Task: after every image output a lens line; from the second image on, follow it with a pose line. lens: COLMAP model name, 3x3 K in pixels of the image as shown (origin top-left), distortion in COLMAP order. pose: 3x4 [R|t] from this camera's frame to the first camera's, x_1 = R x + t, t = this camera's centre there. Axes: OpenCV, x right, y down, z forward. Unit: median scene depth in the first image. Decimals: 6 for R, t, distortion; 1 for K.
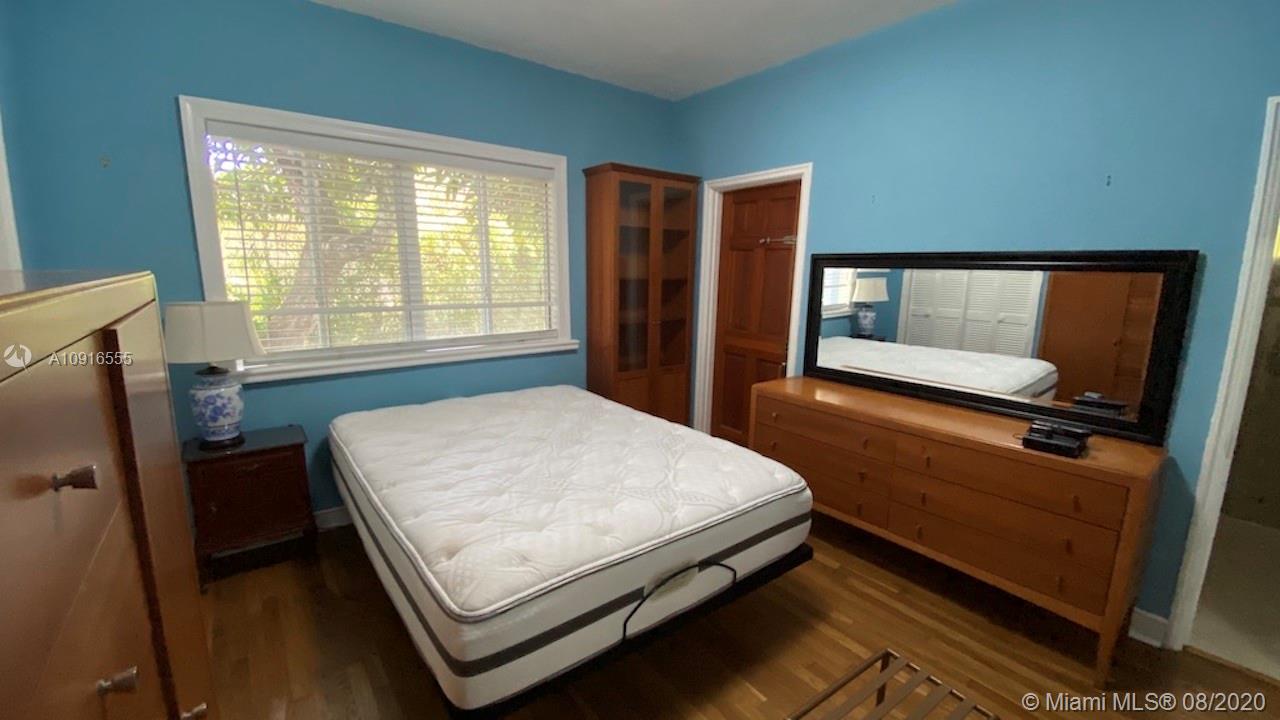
lens RADIAL K [[517.0, 0, 640.0], [0, 517.0, 360.0], [0, 0, 1]] dist [-0.000232, -0.000184]
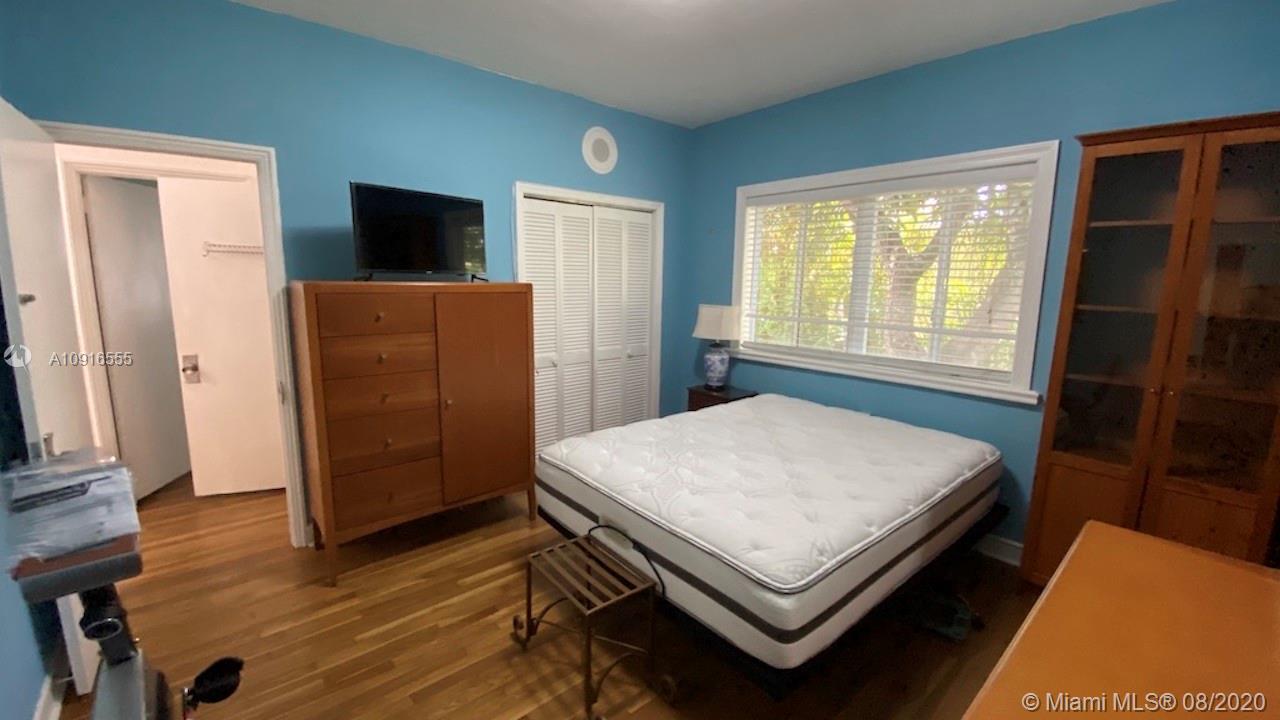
lens RADIAL K [[517.0, 0, 640.0], [0, 517.0, 360.0], [0, 0, 1]] dist [-0.000232, -0.000184]
pose [[0.043843, 0.145465, -0.988391, 0.849031], [-0.200390, 0.970517, 0.133946, -0.105069], [0.978735, 0.192191, 0.071700, 0.616806]]
